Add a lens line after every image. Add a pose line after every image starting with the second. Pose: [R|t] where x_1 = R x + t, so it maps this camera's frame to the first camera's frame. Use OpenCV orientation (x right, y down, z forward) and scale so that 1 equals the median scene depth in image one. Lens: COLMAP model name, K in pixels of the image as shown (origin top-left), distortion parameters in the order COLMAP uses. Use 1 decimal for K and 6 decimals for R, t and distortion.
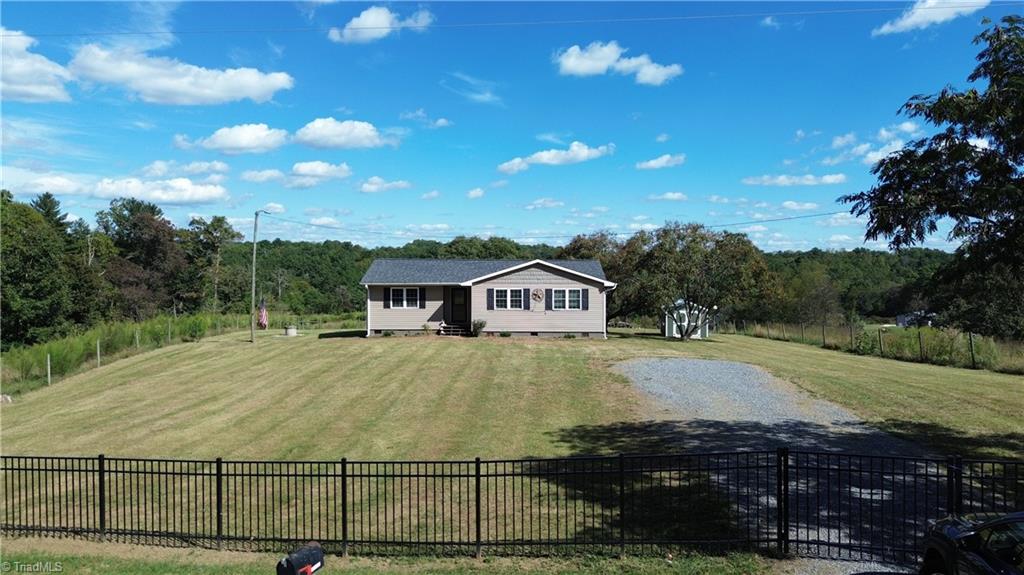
lens RADIAL K [[727.4, 0, 508.8], [0, 727.4, 303.3], [0, 0, 1]] dist [0.058986, -0.046830]
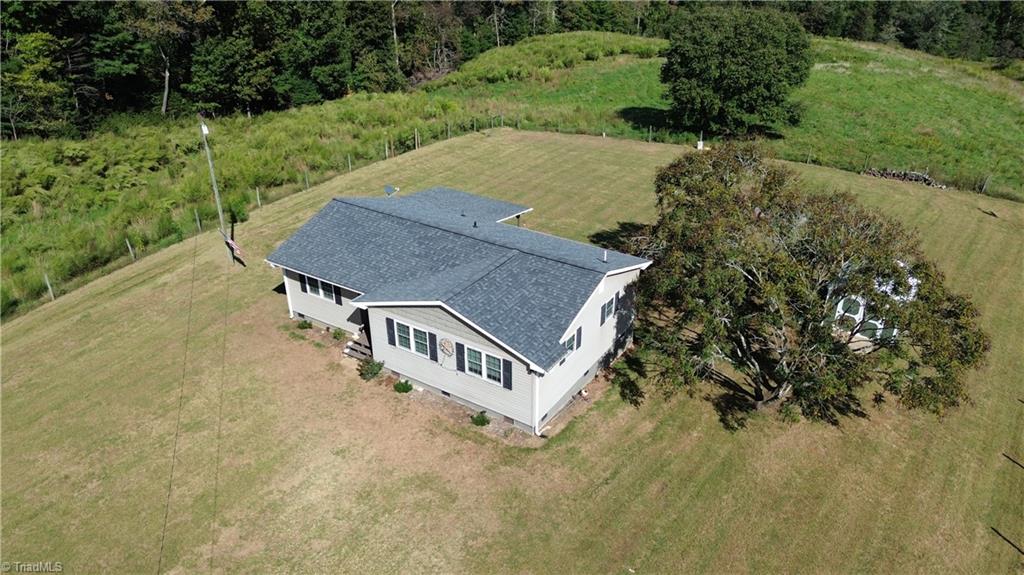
lens RADIAL K [[727.4, 0, 515.5], [0, 727.4, 290.3], [0, 0, 1]] dist [0.058986, -0.046830]
pose [[0.852724, 0.244045, -0.461848, 0.335343], [-0.021873, 0.900060, 0.435217, -0.300402], [0.521904, -0.361018, 0.772841, 0.486243]]
